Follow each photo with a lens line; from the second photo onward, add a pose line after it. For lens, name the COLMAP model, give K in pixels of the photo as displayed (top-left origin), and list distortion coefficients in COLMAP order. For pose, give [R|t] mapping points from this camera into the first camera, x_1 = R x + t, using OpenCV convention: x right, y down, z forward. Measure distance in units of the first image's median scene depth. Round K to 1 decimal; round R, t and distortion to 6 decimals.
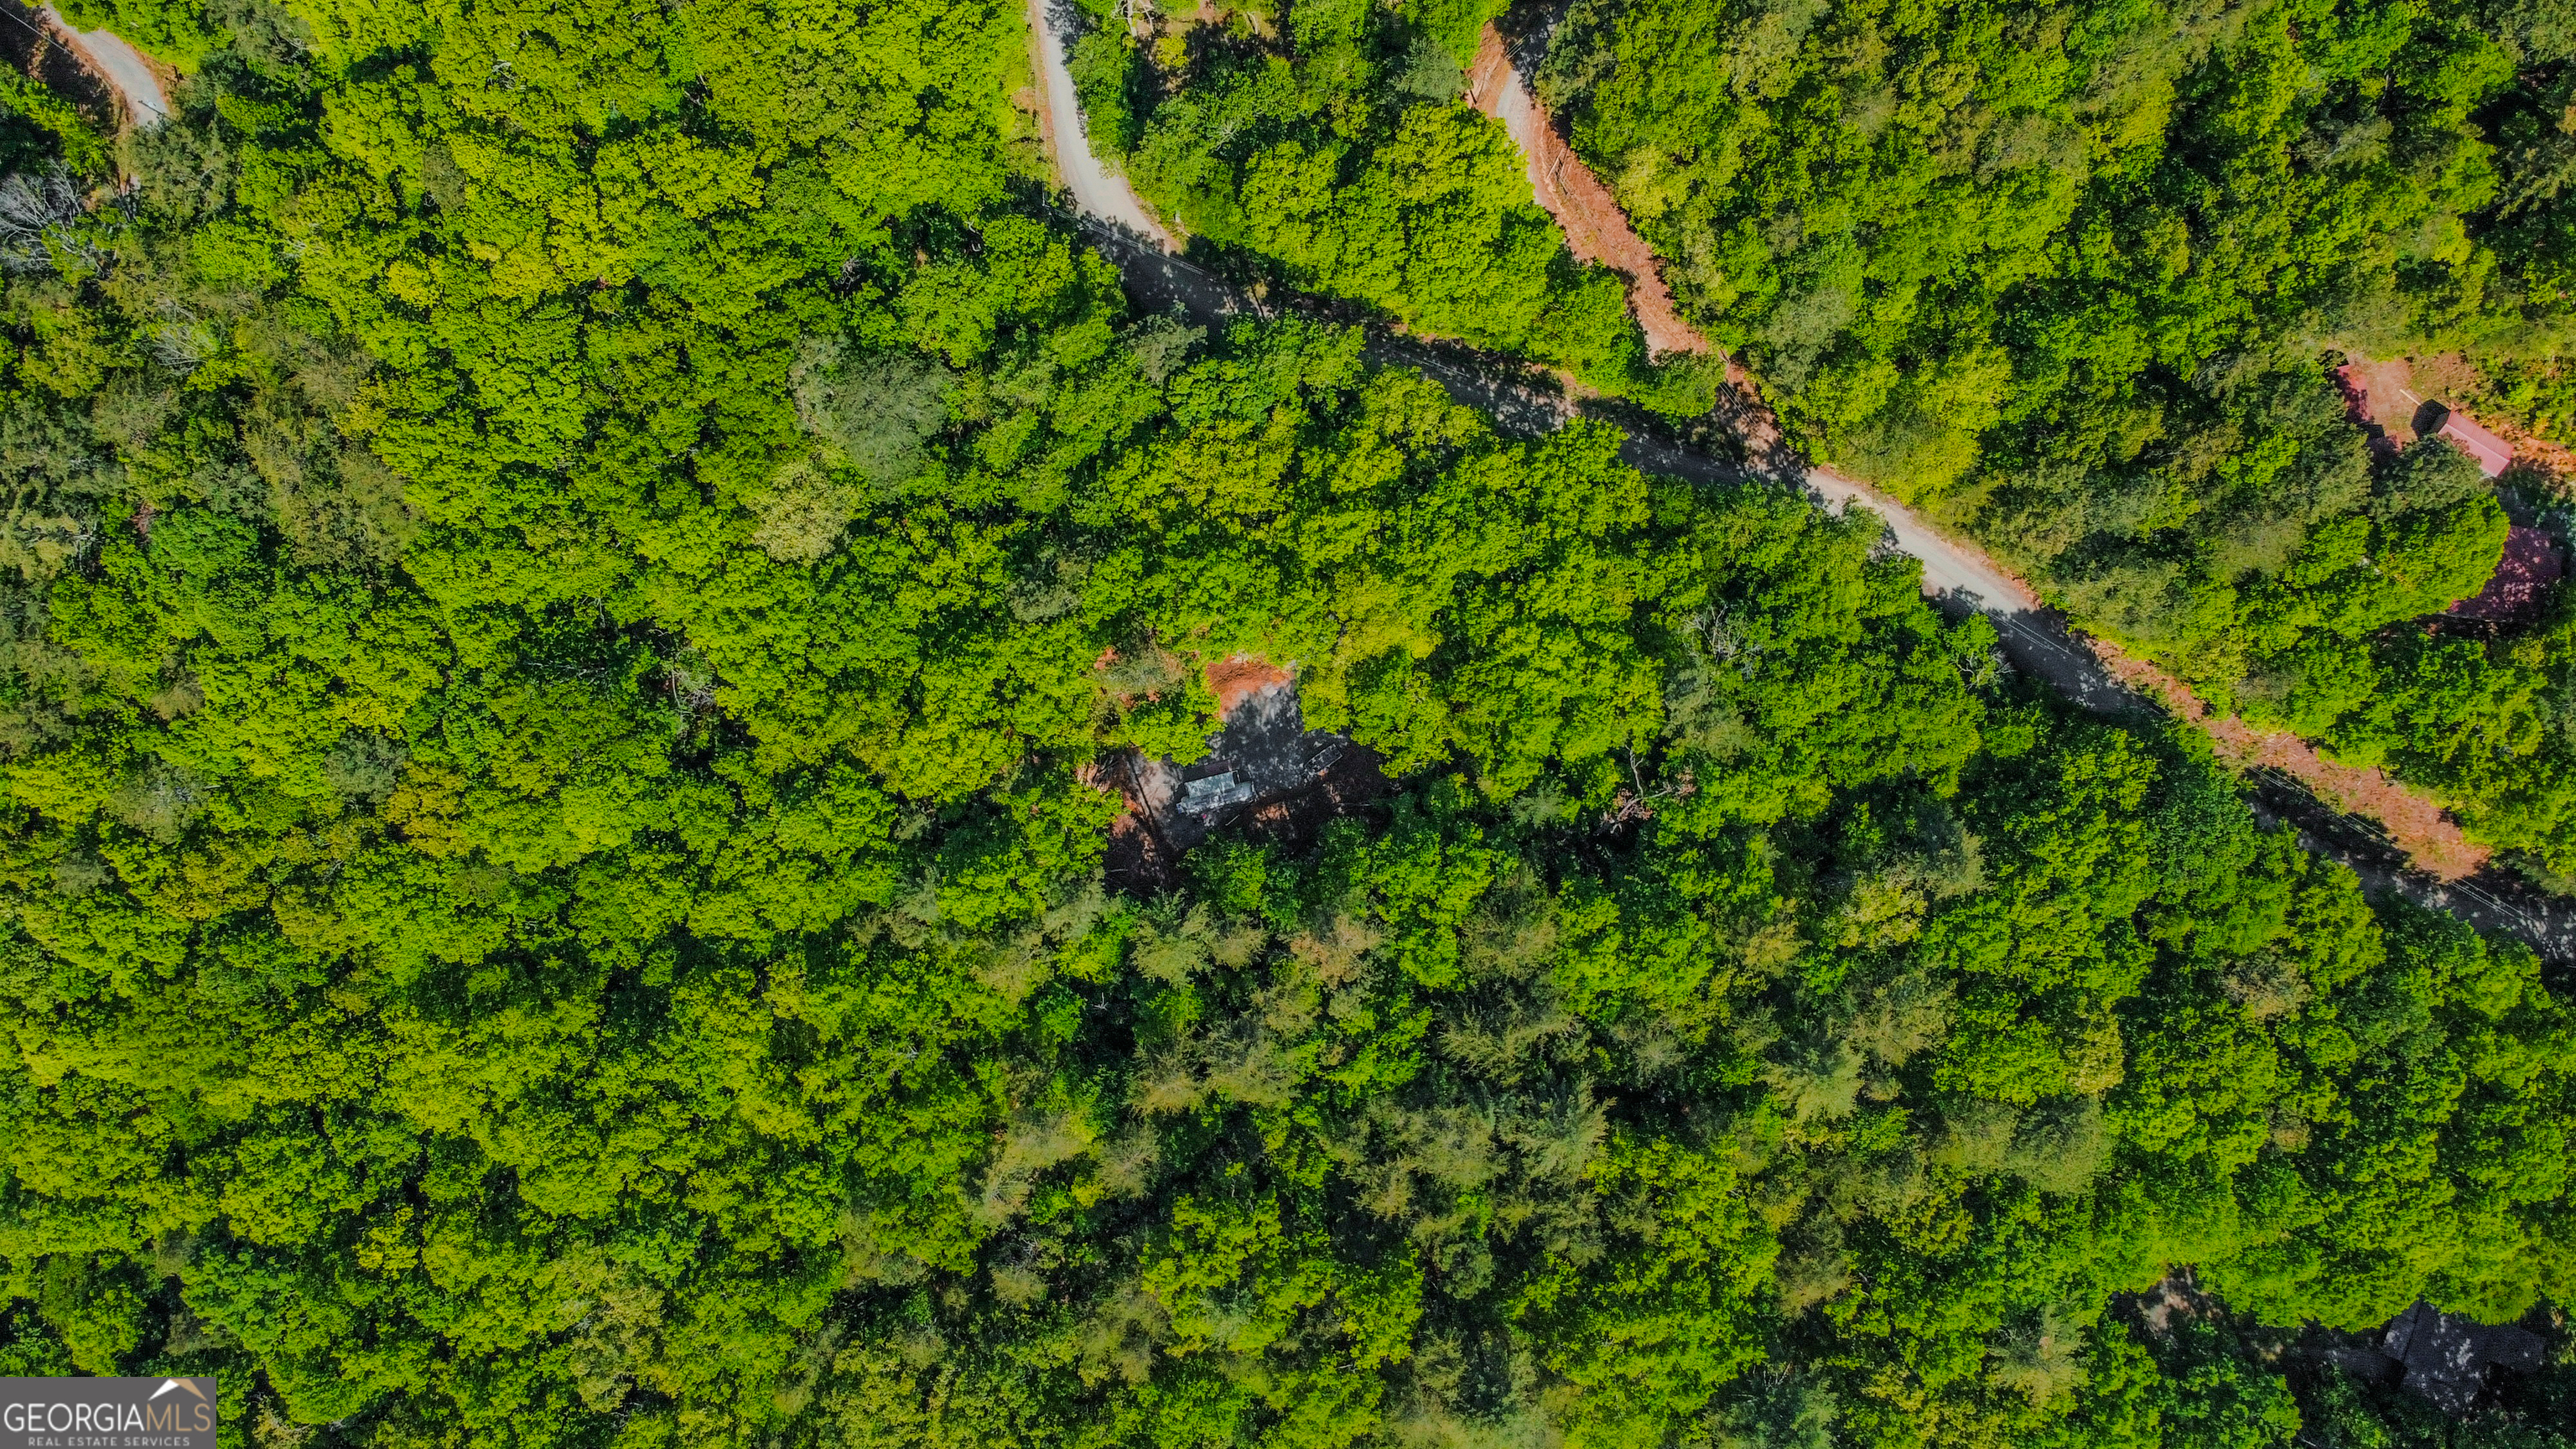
lens RADIAL K [[1868.9, 0, 1288.4], [0, 1868.9, 733.9], [0, 0, 1]] dist [0.001382, 0.001751]
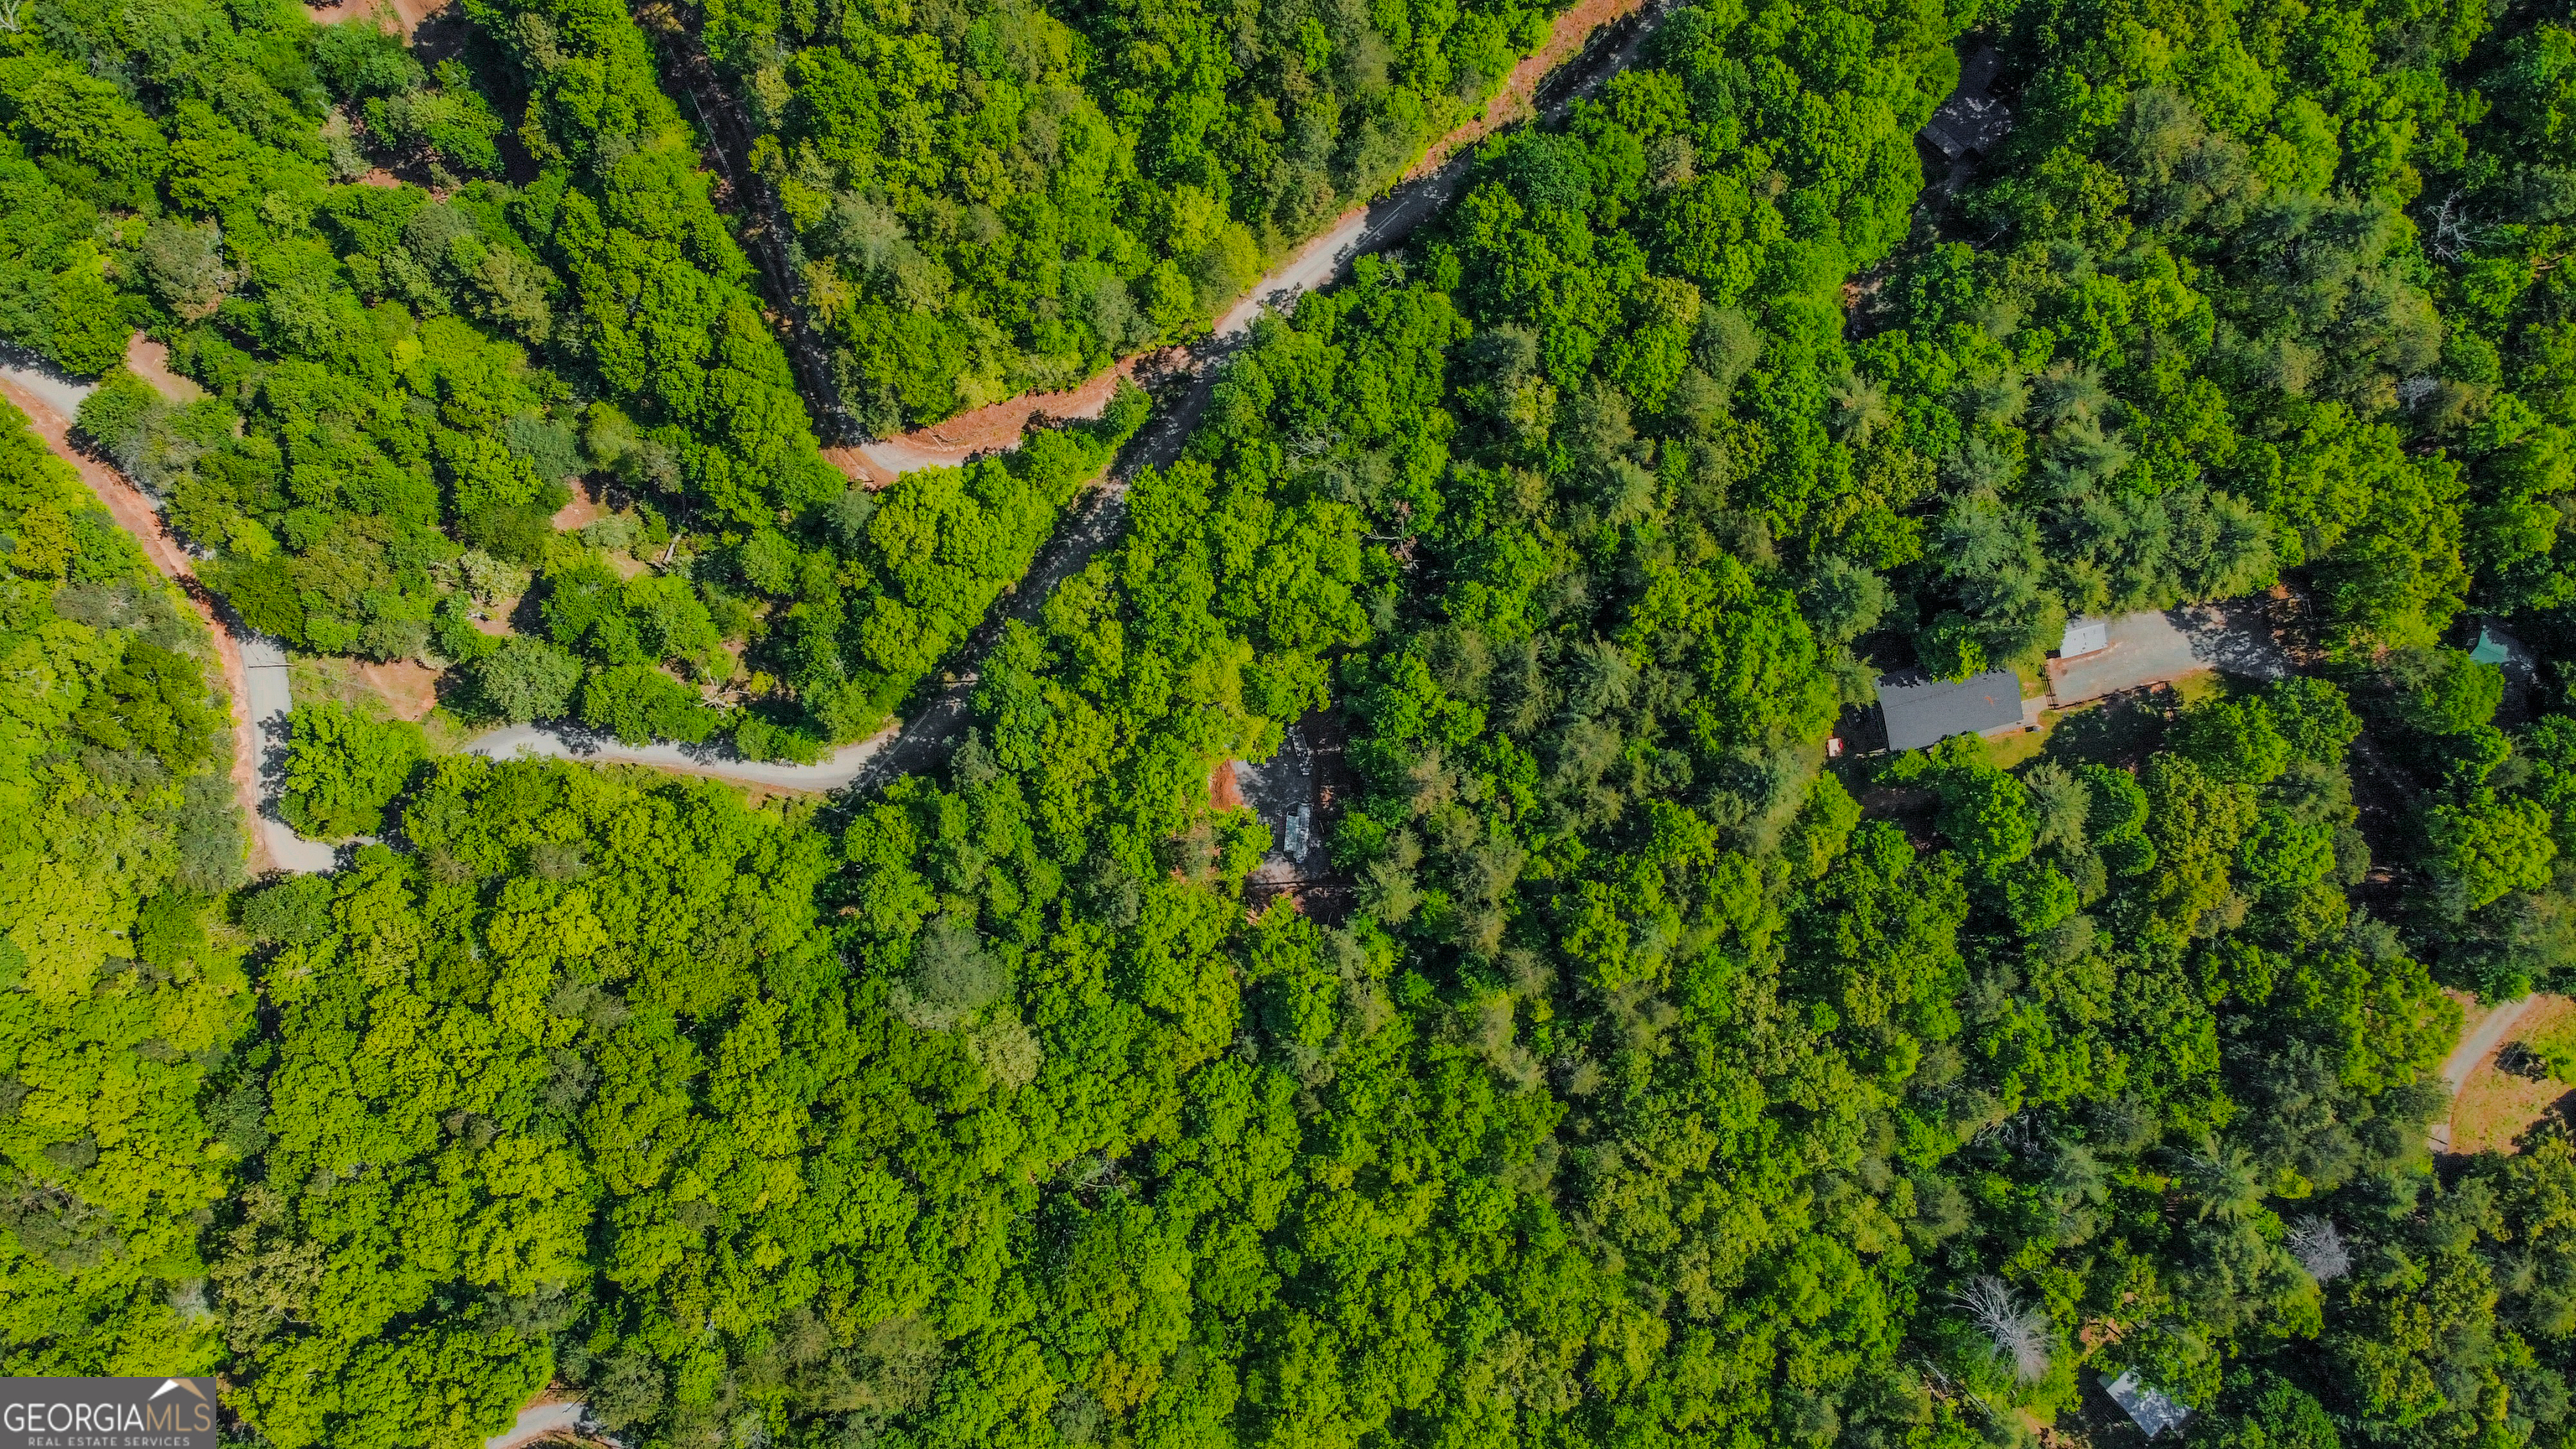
lens RADIAL K [[1868.9, 0, 1288.4], [0, 1868.9, 733.9], [0, 0, 1]] dist [0.001382, 0.001751]
pose [[0.323334, -0.946076, 0.019894, -0.001814], [0.946210, 0.323502, 0.005796, -0.006064], [-0.011919, 0.016950, 0.999785, -0.375231]]
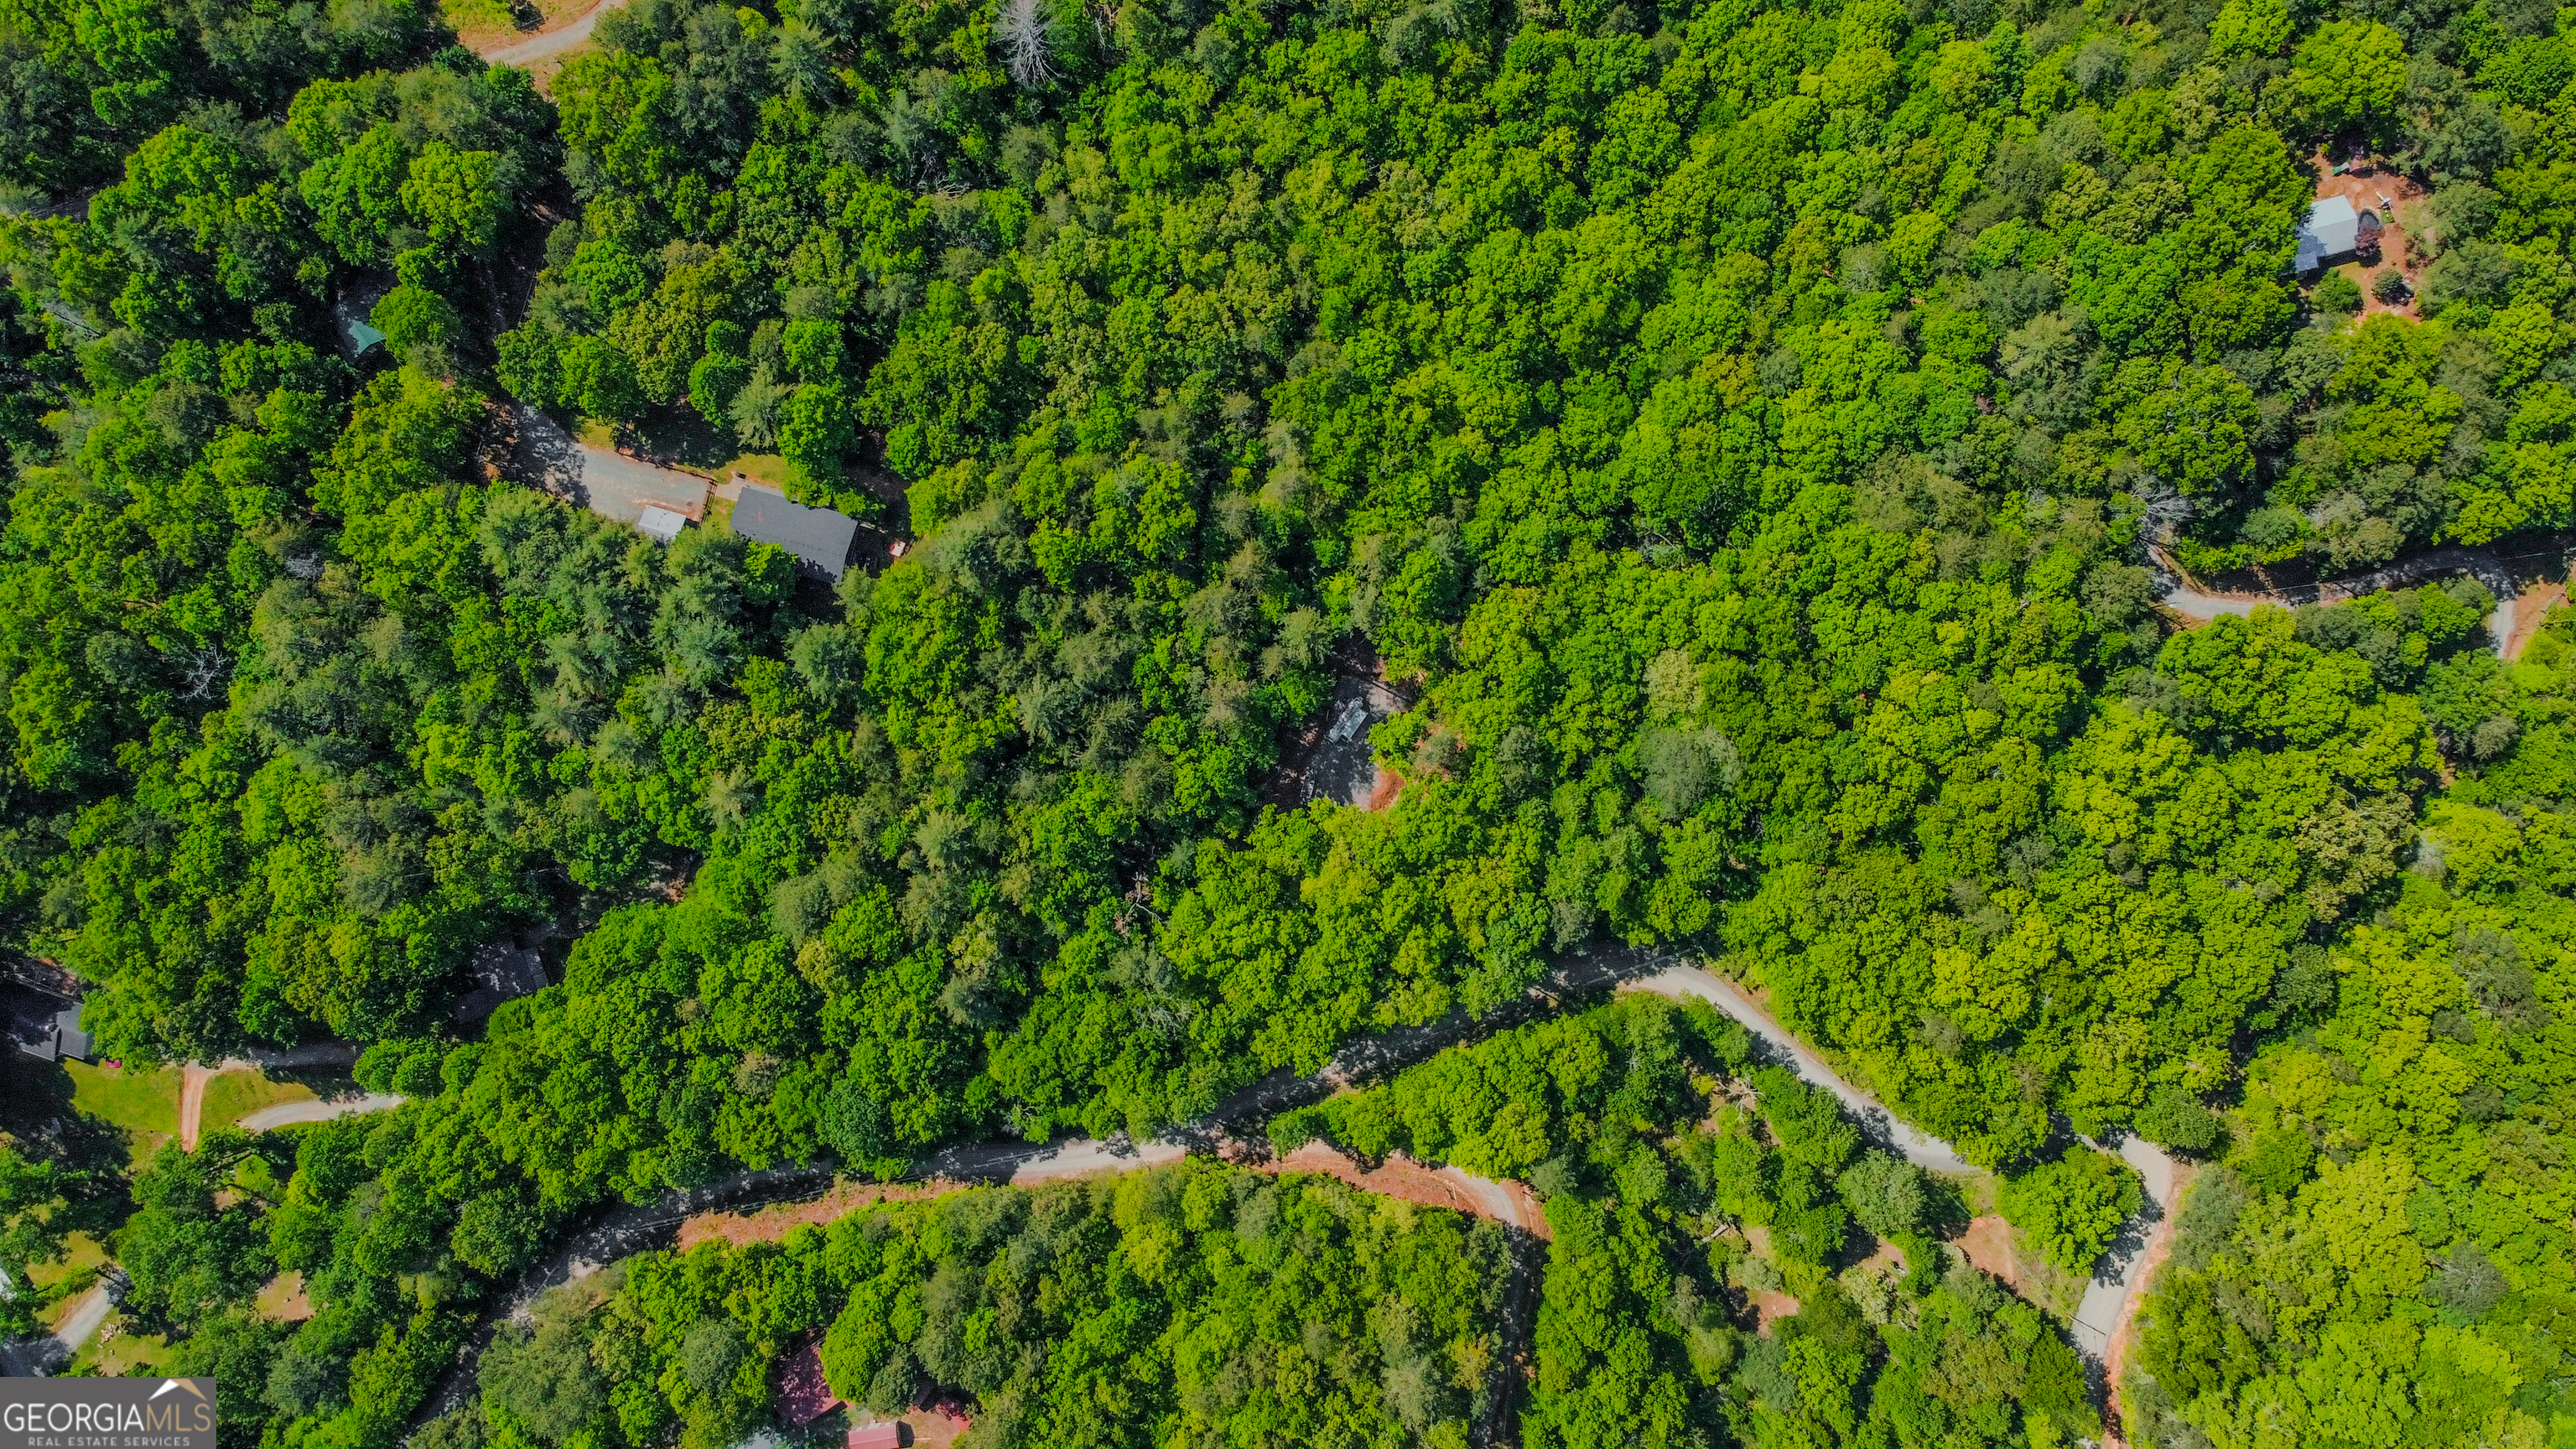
lens RADIAL K [[1868.9, 0, 1288.4], [0, 1868.9, 733.9], [0, 0, 1]] dist [0.001382, 0.001751]
pose [[-0.754500, 0.656283, 0.004745, -0.004459], [-0.655494, -0.753912, 0.044092, -0.010946], [0.032514, 0.030157, 0.999016, -0.534768]]
